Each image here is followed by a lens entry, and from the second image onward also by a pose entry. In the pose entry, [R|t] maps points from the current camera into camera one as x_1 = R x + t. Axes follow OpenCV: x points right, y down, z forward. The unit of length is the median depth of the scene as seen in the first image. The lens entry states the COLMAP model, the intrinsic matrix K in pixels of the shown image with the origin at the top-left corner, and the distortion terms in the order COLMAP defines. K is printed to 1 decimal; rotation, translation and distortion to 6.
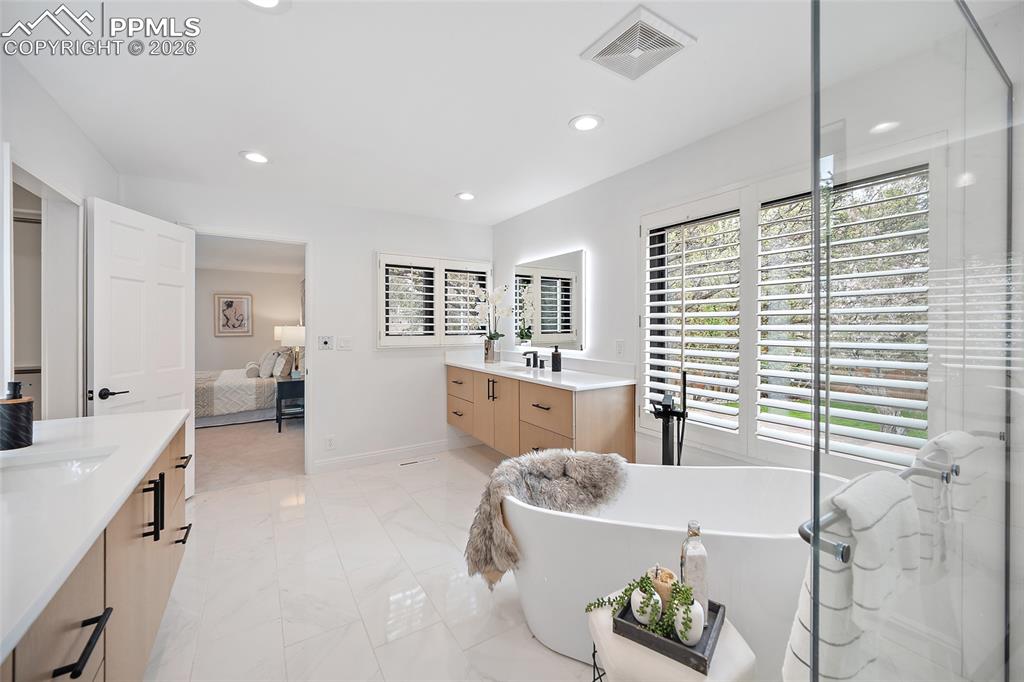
lens RADIAL K [[403.3, 0, 512.0], [0, 403.3, 341.0], [0, 0, 1]] dist [-0.000604, 0.000013]
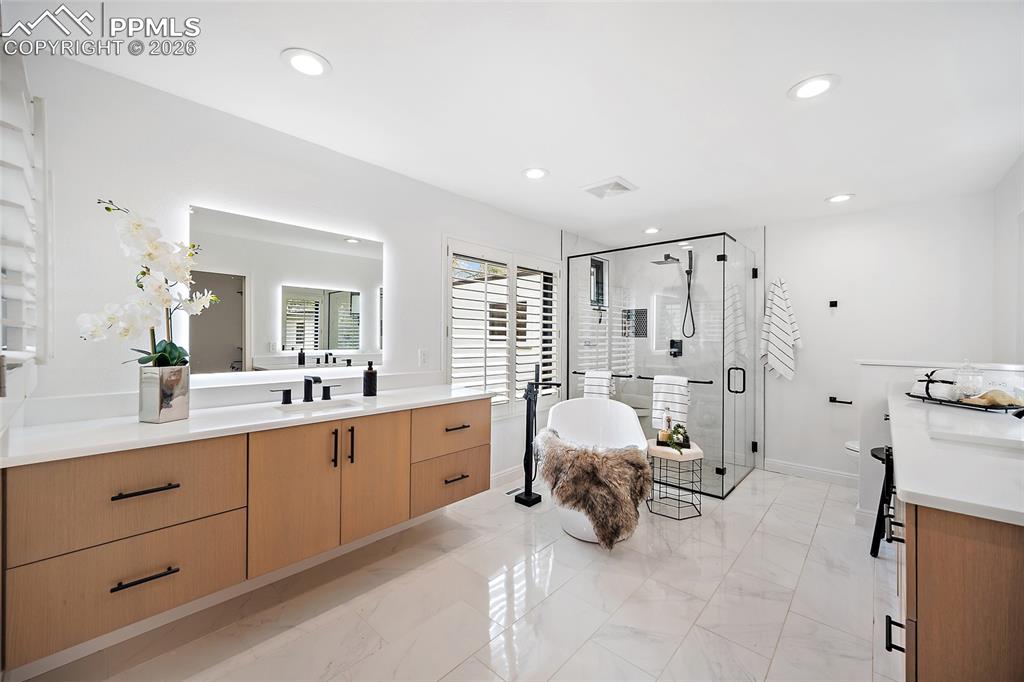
lens RADIAL K [[403.3, 0, 512.0], [0, 403.3, 341.0], [0, 0, 1]] dist [-0.000604, 0.000013]
pose [[-0.251615, -0.011091, 0.967764, -0.673374], [0.022544, 0.999596, 0.017317, -0.033013], [-0.967565, 0.026174, -0.251264, 0.932689]]
